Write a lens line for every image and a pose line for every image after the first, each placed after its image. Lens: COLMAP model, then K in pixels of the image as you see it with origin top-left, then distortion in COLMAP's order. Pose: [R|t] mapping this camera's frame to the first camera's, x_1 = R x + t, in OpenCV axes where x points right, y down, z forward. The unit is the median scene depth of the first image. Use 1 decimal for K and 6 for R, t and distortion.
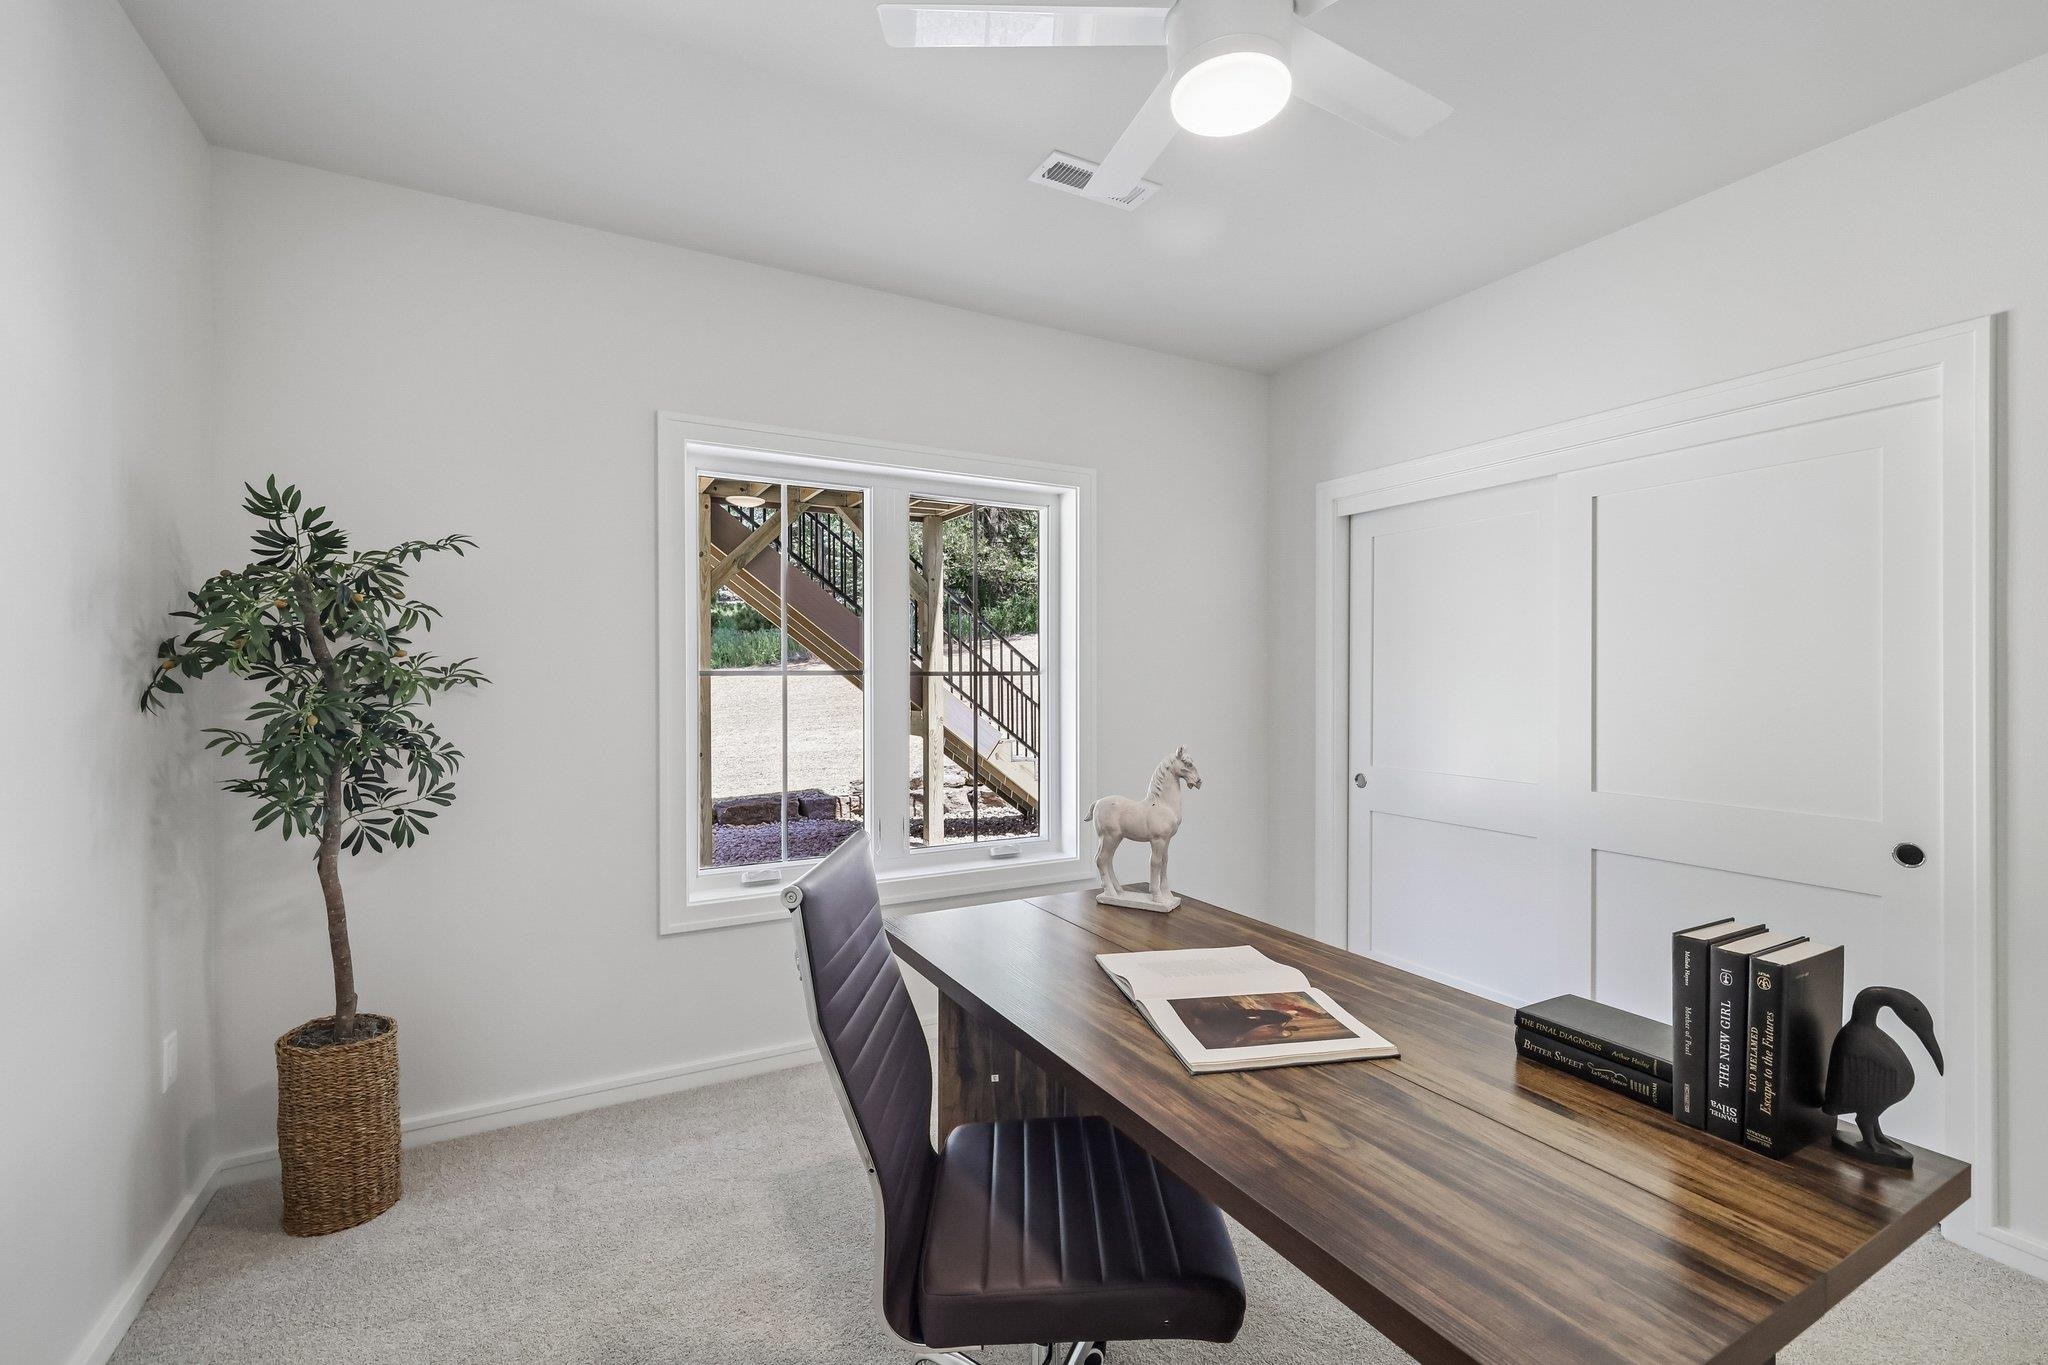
lens RADIAL K [[884.4, 0, 1012.6], [0, 884.4, 680.7], [0, 0, 1]] dist [-0.011172, 0.000430]
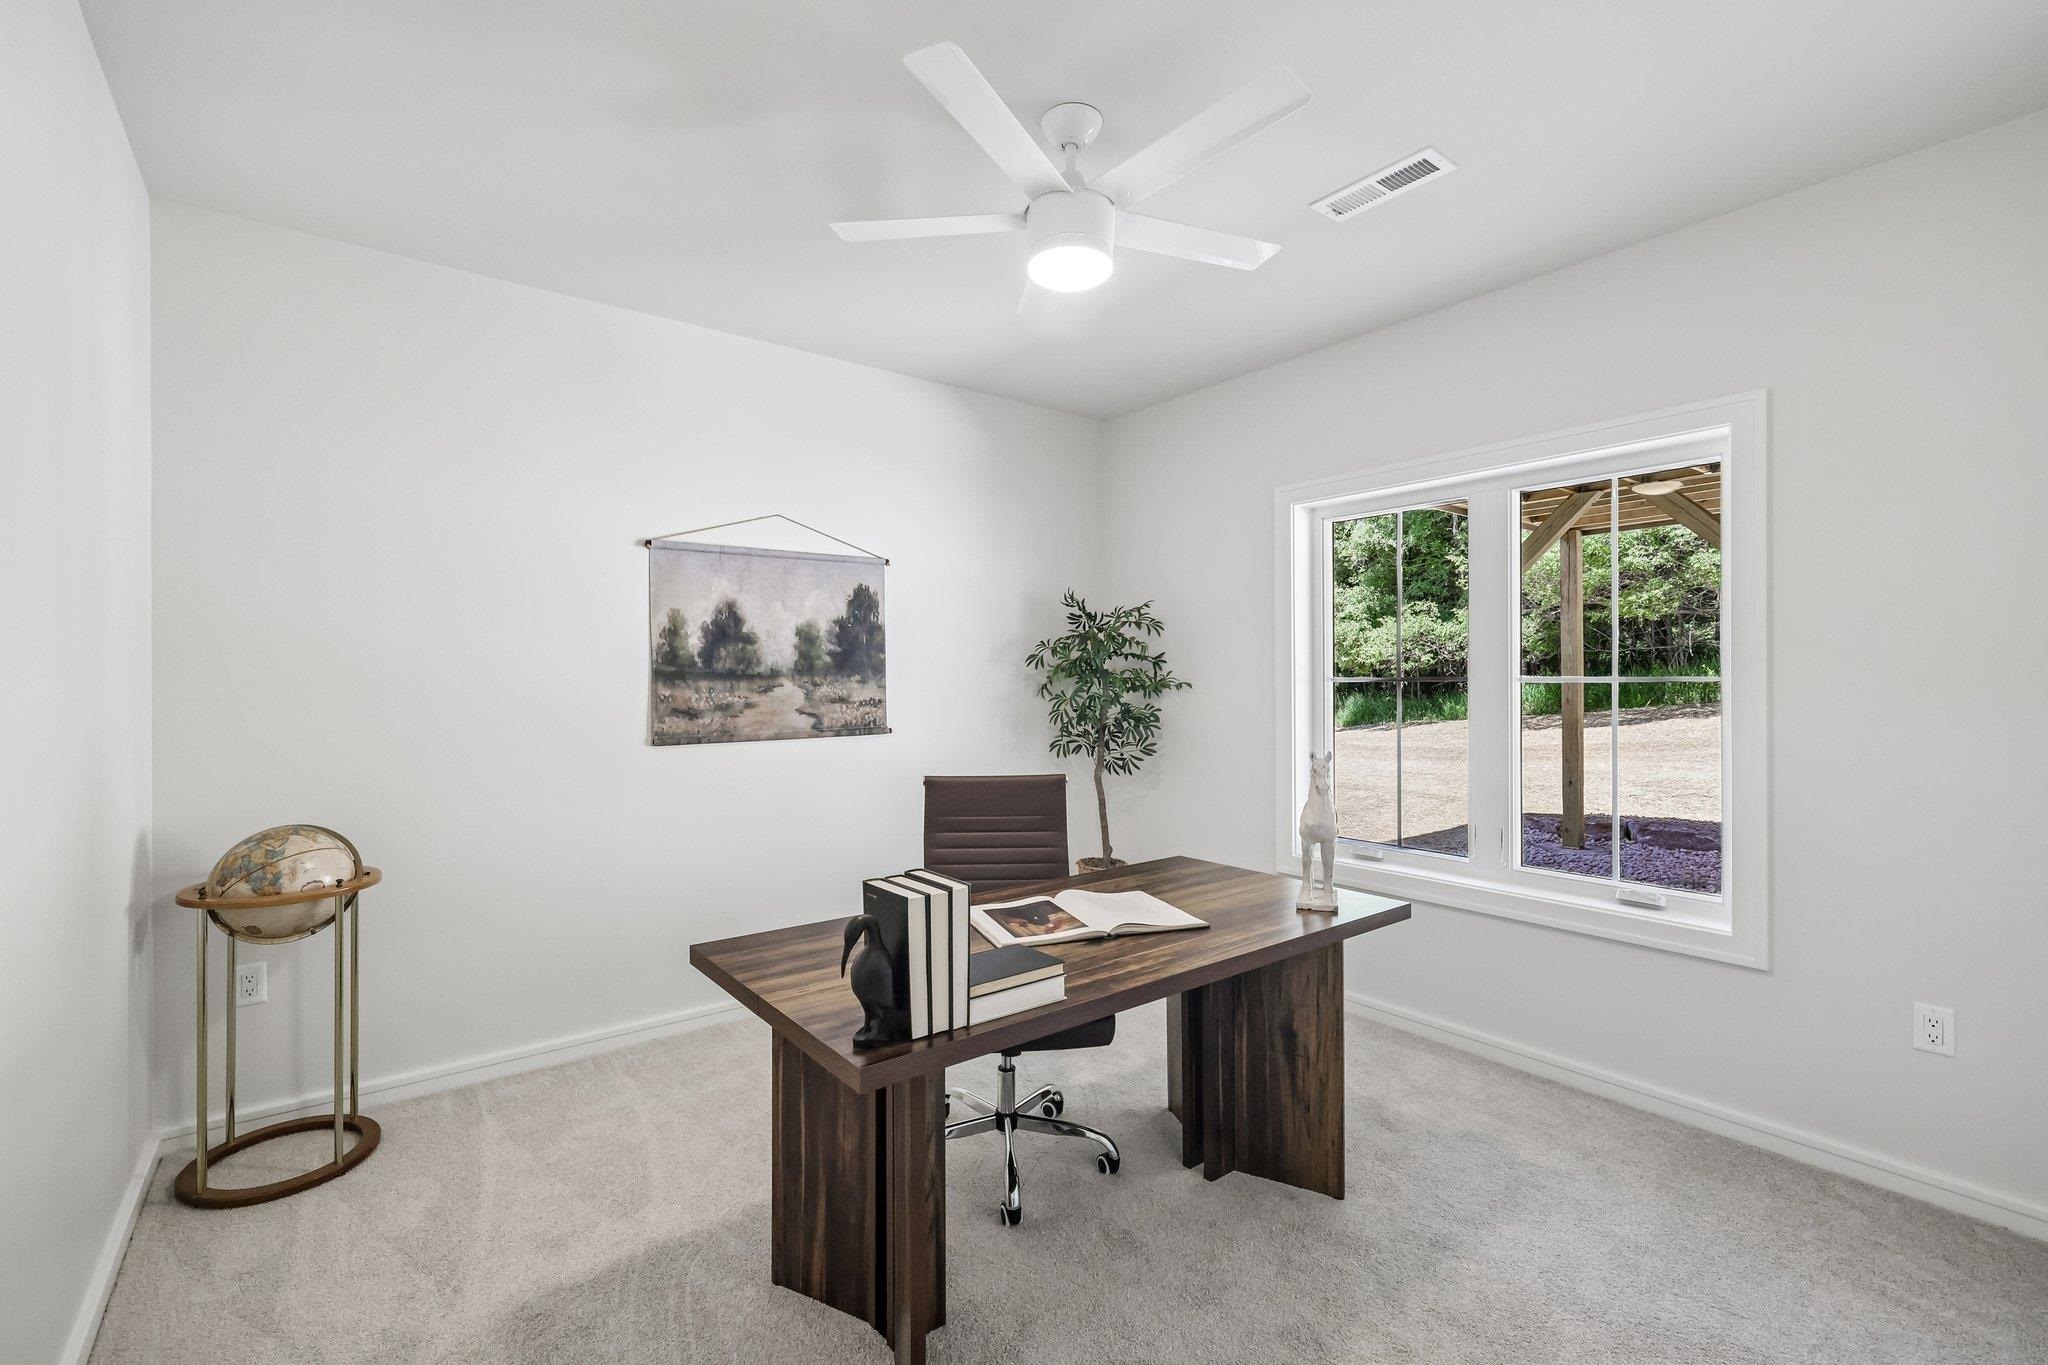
lens RADIAL K [[884.4, 0, 1004.8], [0, 884.4, 679.5], [0, 0, 1]] dist [-0.011172, 0.000430]
pose [[0.141949, 0.000425, -0.989874, 1.105379], [0.001193, 0.999999, 0.000601, -0.012697], [0.989873, -0.001266, 0.141948, 0.469727]]
